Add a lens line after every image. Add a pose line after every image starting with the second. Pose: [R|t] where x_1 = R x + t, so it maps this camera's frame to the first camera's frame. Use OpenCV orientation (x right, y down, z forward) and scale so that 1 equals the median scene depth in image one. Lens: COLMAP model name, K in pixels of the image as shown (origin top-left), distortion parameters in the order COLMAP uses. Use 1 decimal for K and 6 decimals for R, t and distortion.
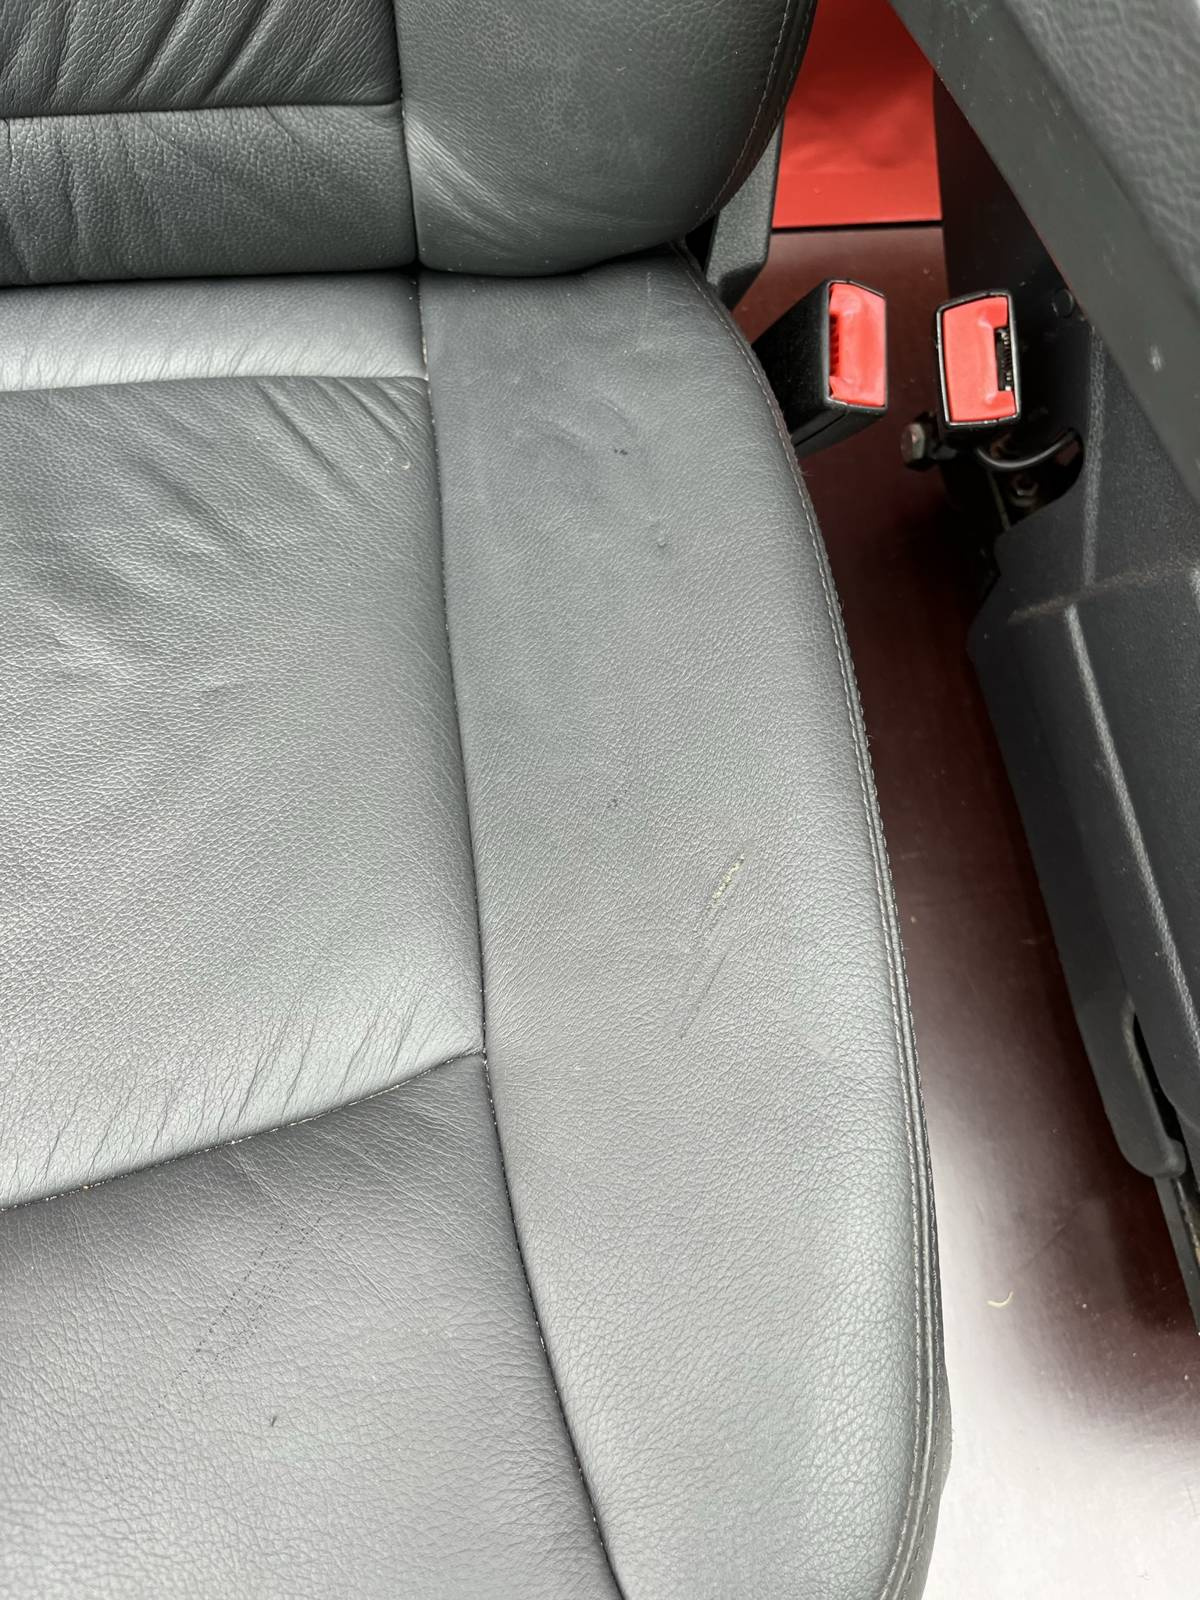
lens RADIAL K [[1228.5, 0, 593.5], [0, 1228.5, 783.1], [0, 0, 1]] dist [0.065377, -0.107756]
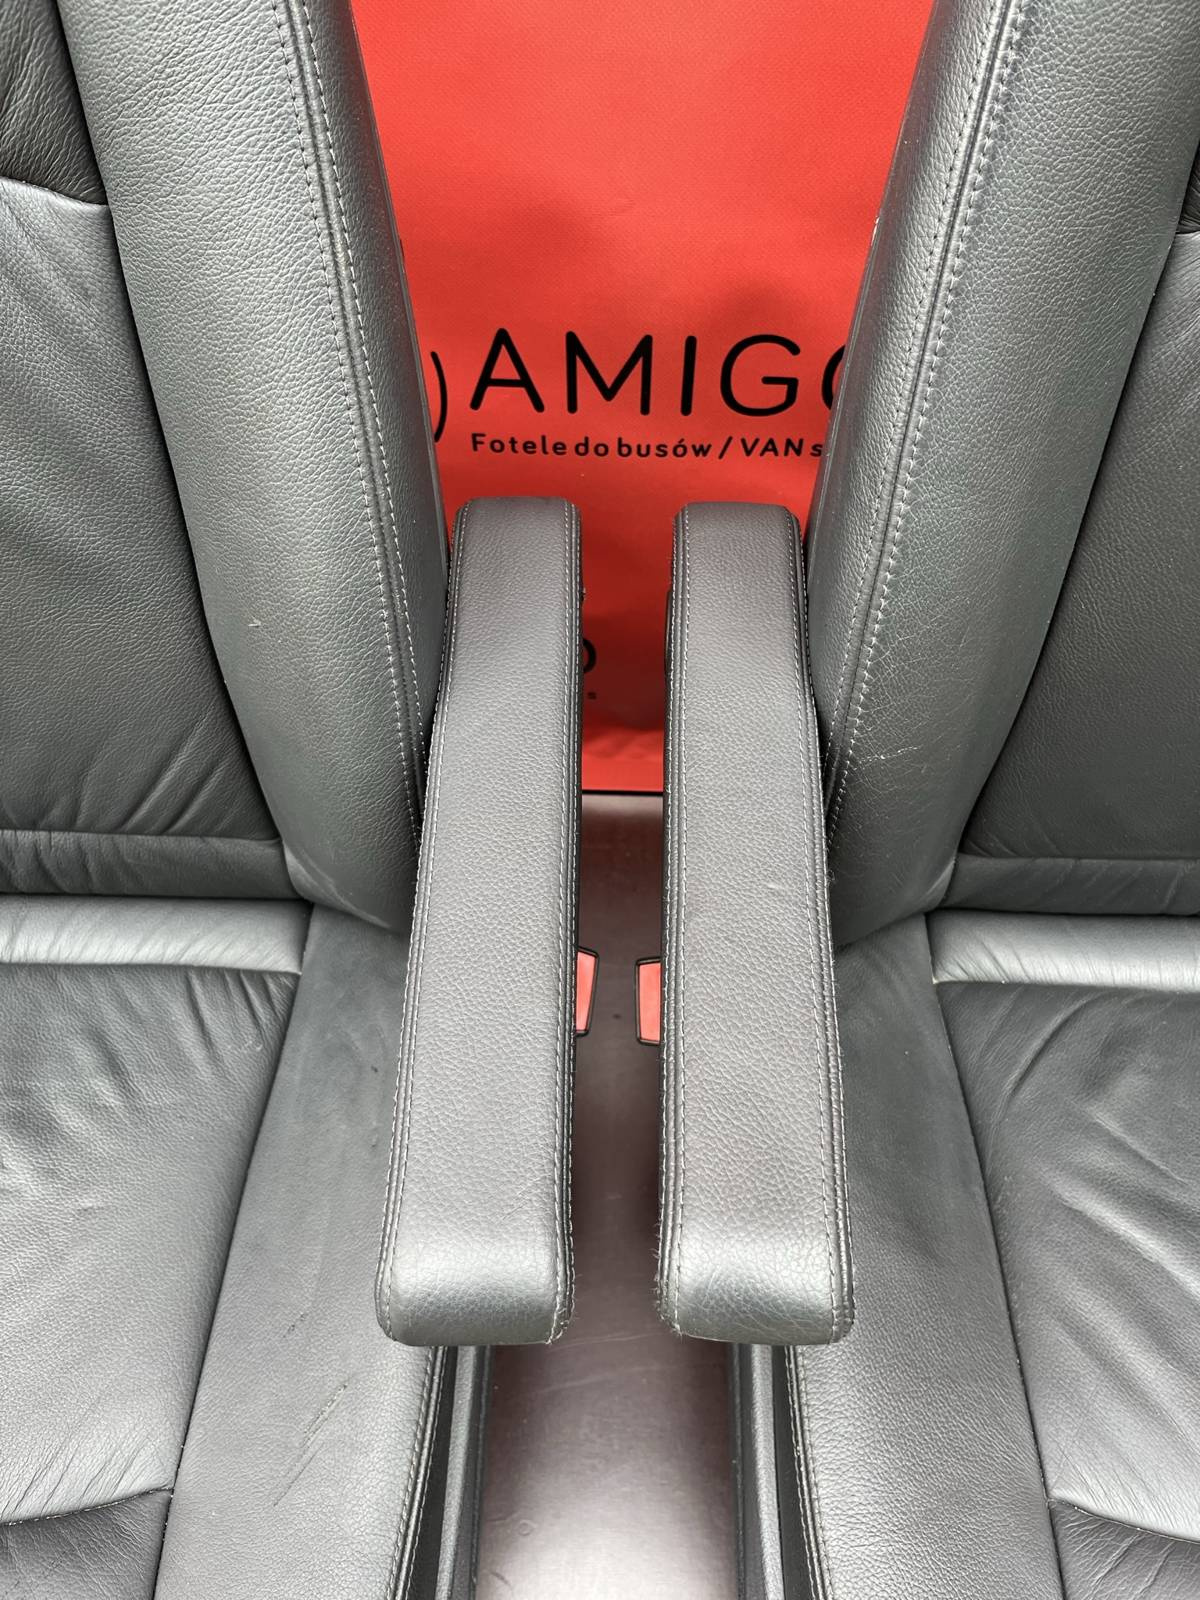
lens RADIAL K [[1228.5, 0, 602.4], [0, 1228.5, 791.8], [0, 0, 1]] dist [0.065377, -0.107756]
pose [[0.987265, 0.090828, -0.130607, 0.488501], [-0.116422, 0.972008, -0.204073, -0.330487], [0.108416, 0.216680, 0.970204, -0.577652]]
